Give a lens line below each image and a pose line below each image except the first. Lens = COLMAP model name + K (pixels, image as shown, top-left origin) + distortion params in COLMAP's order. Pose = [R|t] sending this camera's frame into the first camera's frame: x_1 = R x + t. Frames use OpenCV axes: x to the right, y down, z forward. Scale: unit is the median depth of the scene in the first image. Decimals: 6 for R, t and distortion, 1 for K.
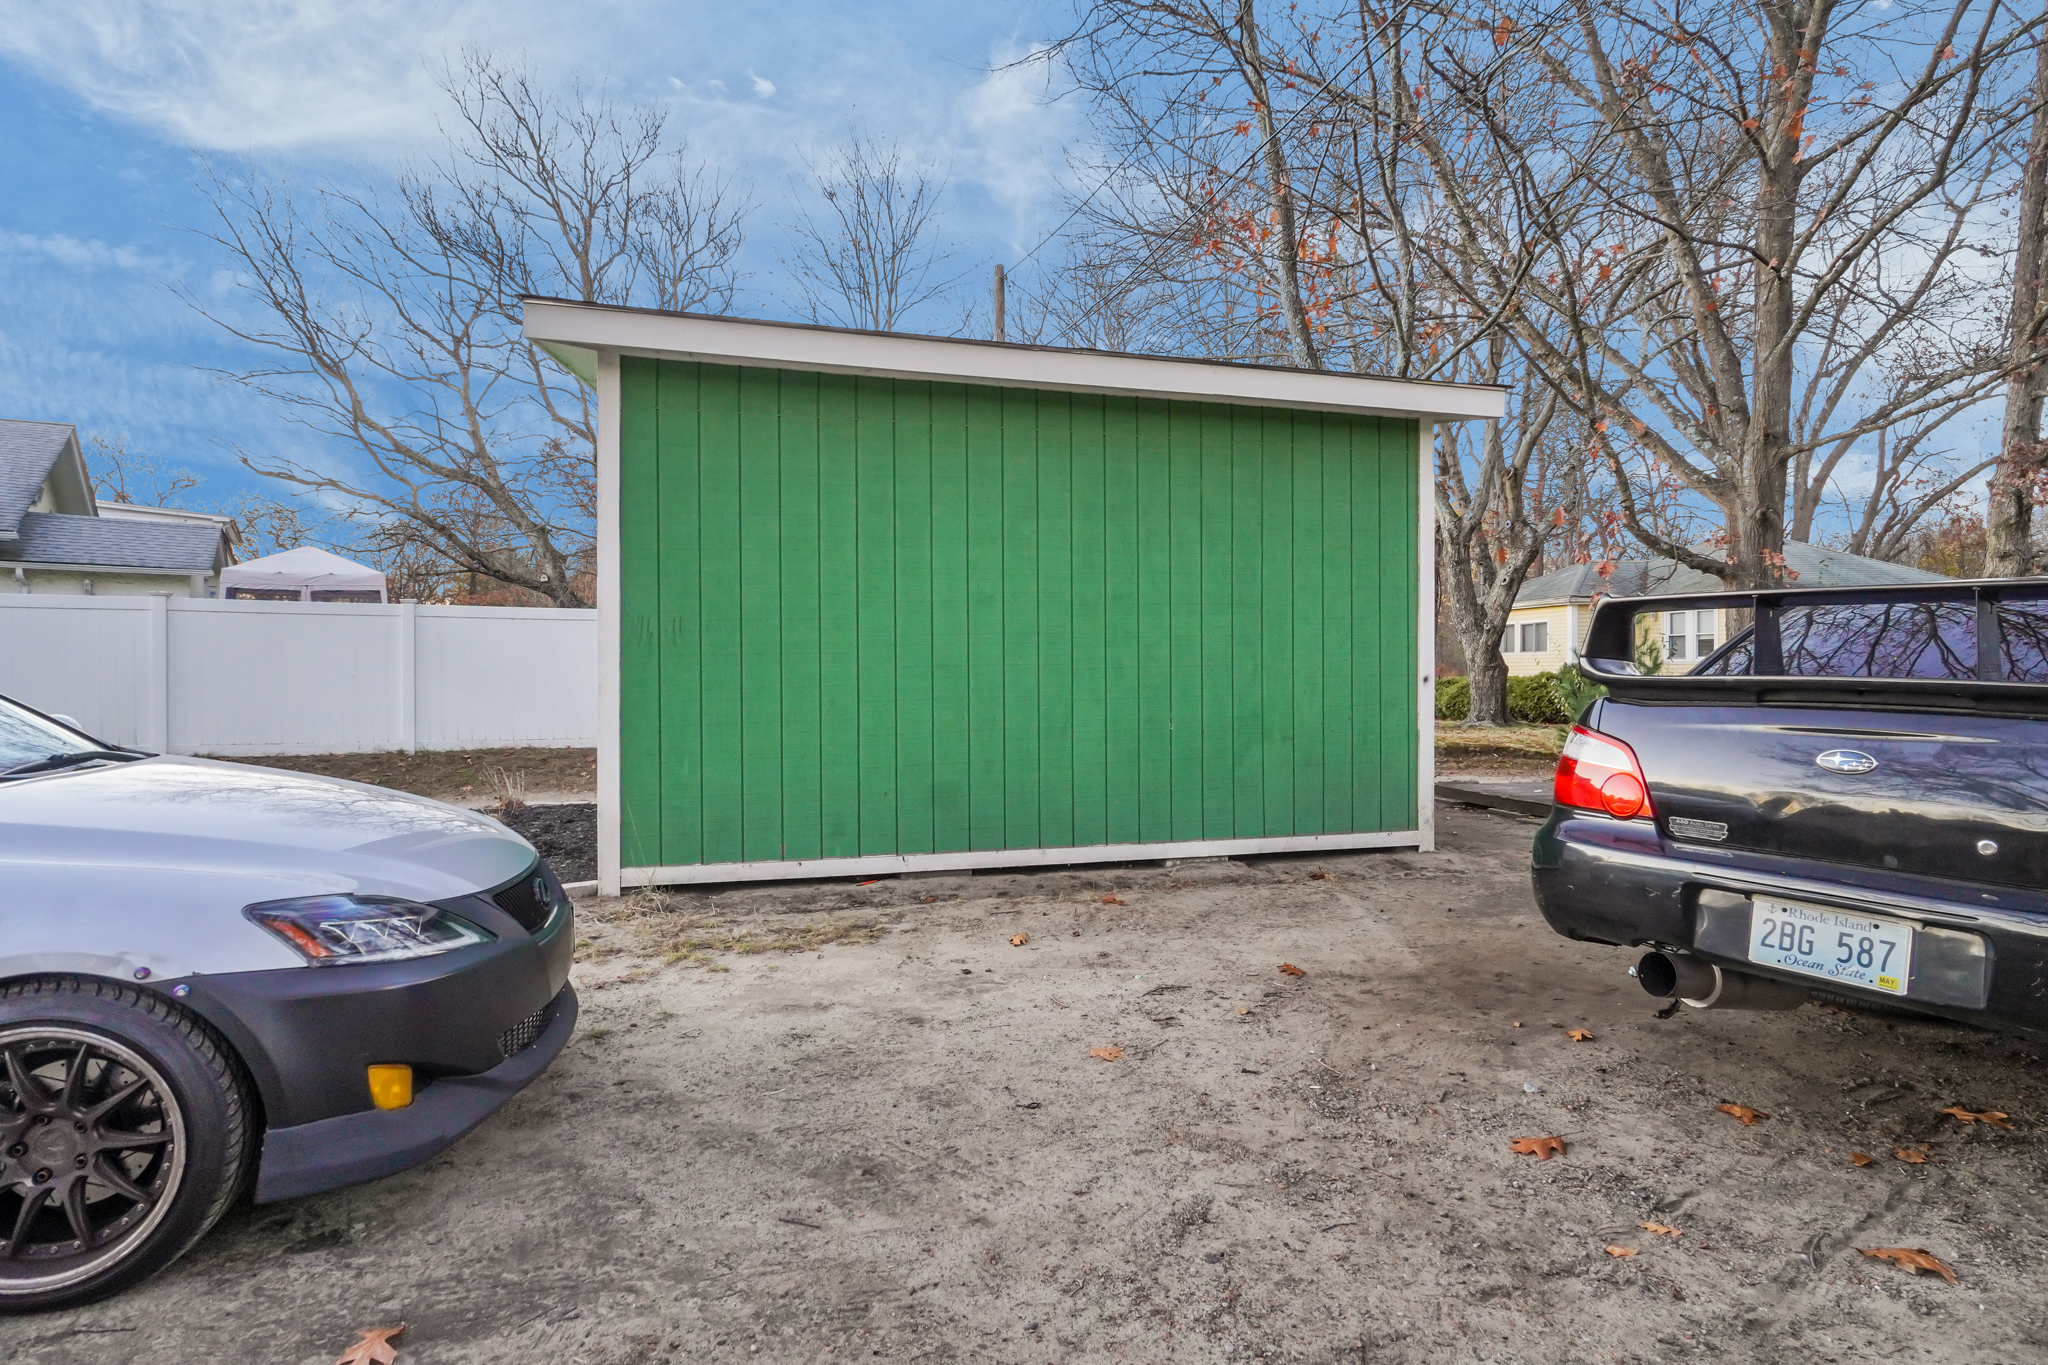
lens RADIAL K [[1061.9, 0, 1024.2], [0, 1061.9, 673.1], [0, 0, 1]] dist [-0.002957, -0.000368]
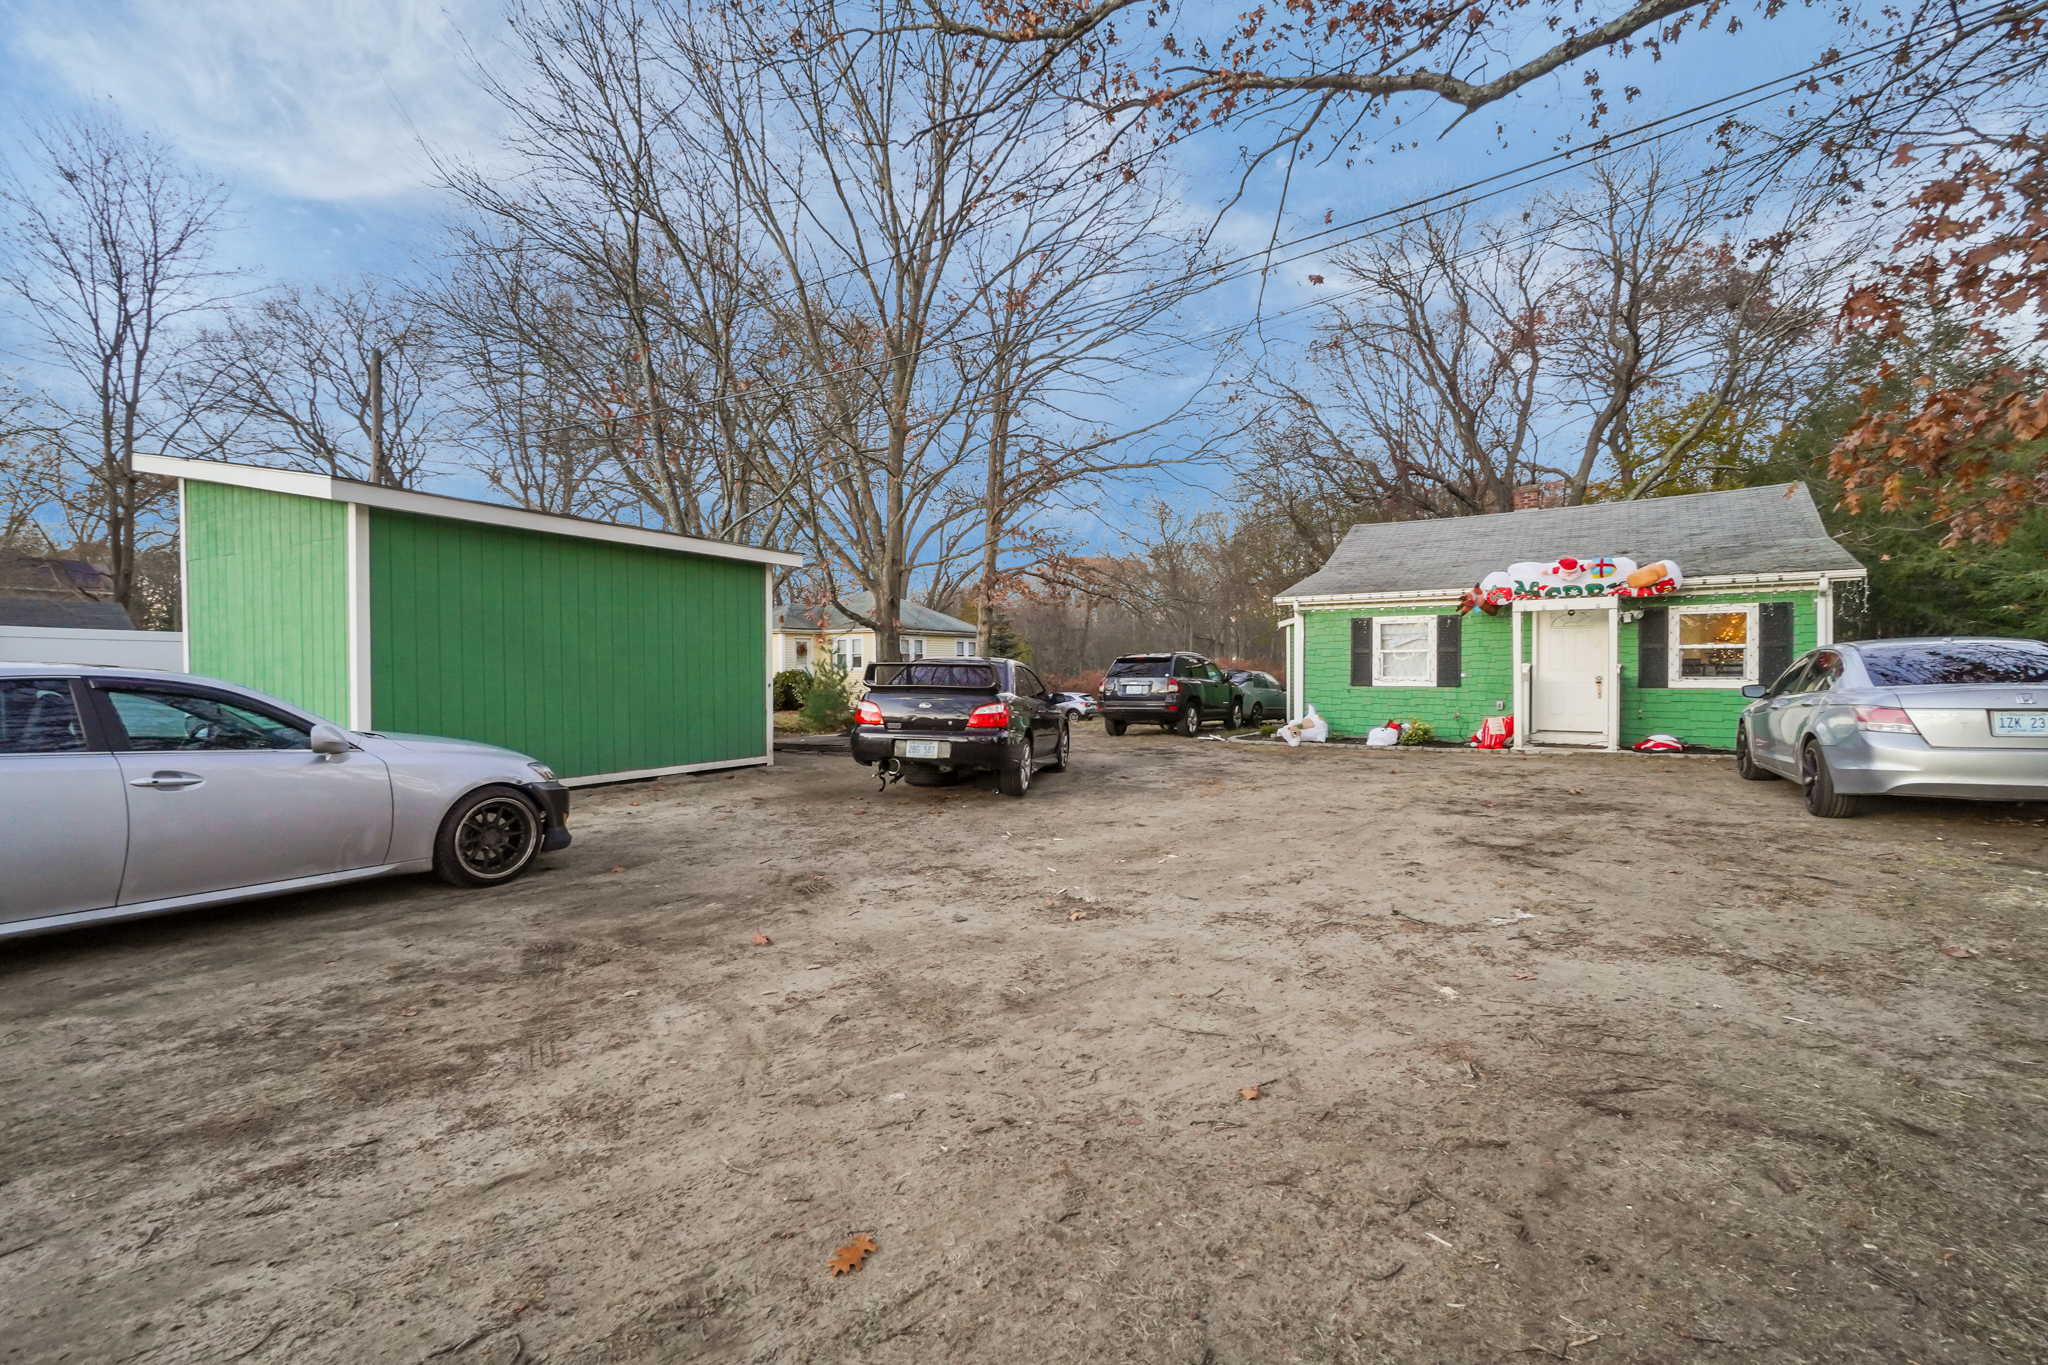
lens RADIAL K [[893.5, 0, 1019.3], [0, 893.5, 670.7], [0, 0, 1]] dist [-0.003033, -0.000893]
pose [[0.721935, -0.002189, 0.691957, -0.507582], [0.007489, 0.999961, -0.004650, -0.012282], [-0.691920, 0.008539, 0.721923, -0.654554]]
